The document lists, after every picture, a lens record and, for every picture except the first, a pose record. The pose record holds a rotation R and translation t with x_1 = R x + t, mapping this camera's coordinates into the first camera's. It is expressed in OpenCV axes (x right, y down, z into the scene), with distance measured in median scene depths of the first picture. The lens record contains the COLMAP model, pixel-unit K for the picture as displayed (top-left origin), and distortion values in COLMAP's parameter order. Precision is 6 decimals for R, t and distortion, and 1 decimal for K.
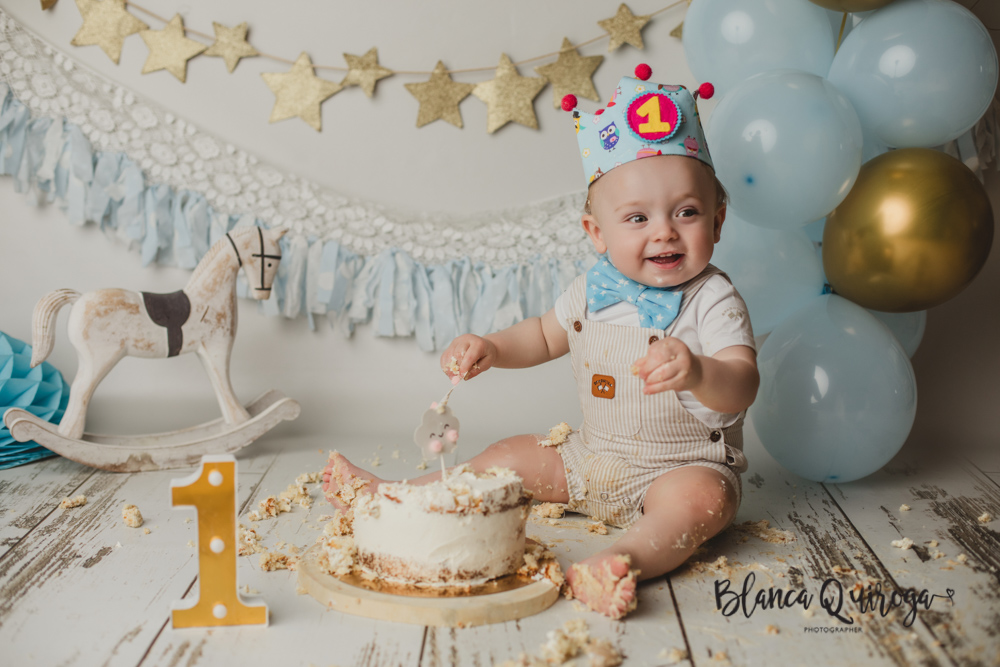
lens RADIAL K [[1436.2, 0, 481.5], [0, 1436.2, 331.6], [0, 0, 1]] dist [-0.082896, -0.110050]
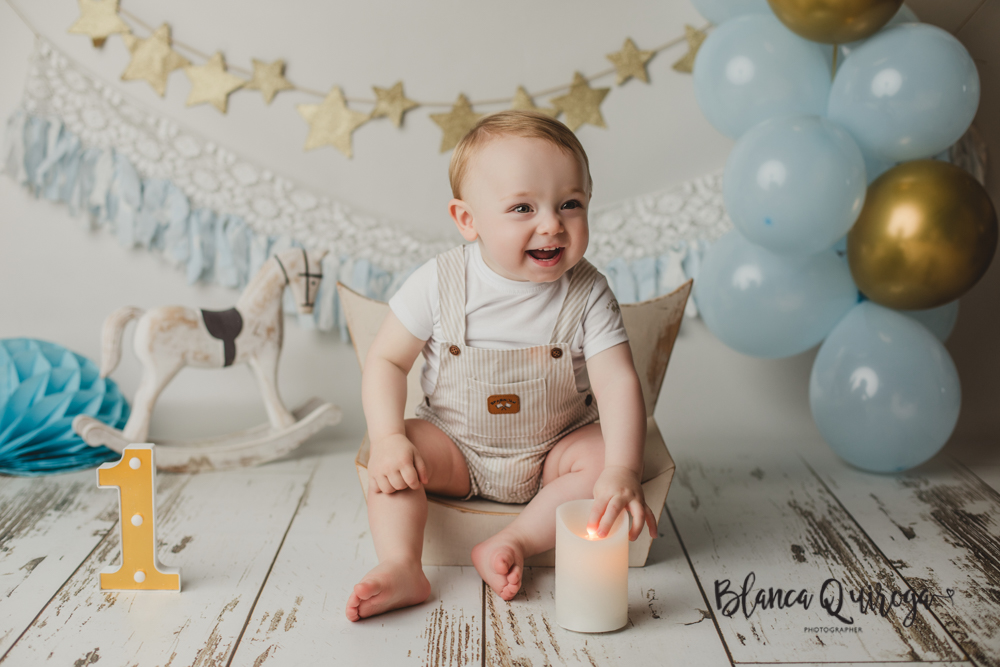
lens RADIAL K [[1482.5, 0, 475.7], [0, 1482.5, 332.2], [0, 0, 1]] dist [-0.100614, -0.028456]
pose [[0.999817, -0.010293, 0.016108, -0.037944], [0.010414, 0.999918, -0.007413, 0.000859], [-0.016030, 0.007579, 0.999843, -0.121868]]
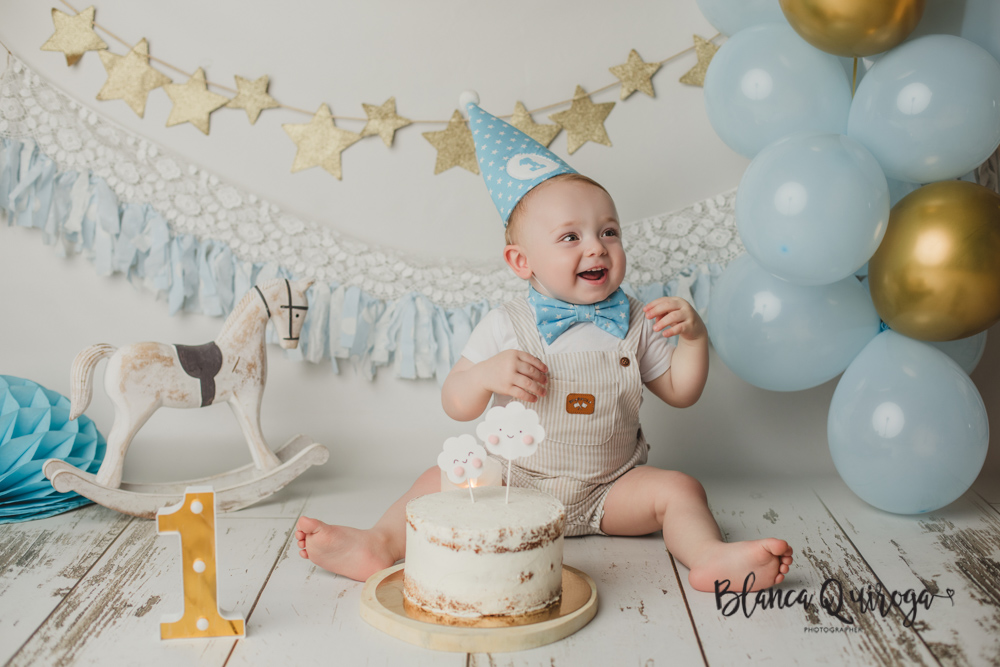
lens RADIAL K [[1484.4, 0, 493.5], [0, 1484.4, 334.9], [0, 0, 1]] dist [-0.111471, 0.027169]
pose [[0.999809, -0.016907, 0.009781, -0.015468], [0.016956, 0.999844, -0.004986, -0.022165], [-0.009695, 0.005151, 0.999940, -0.061413]]
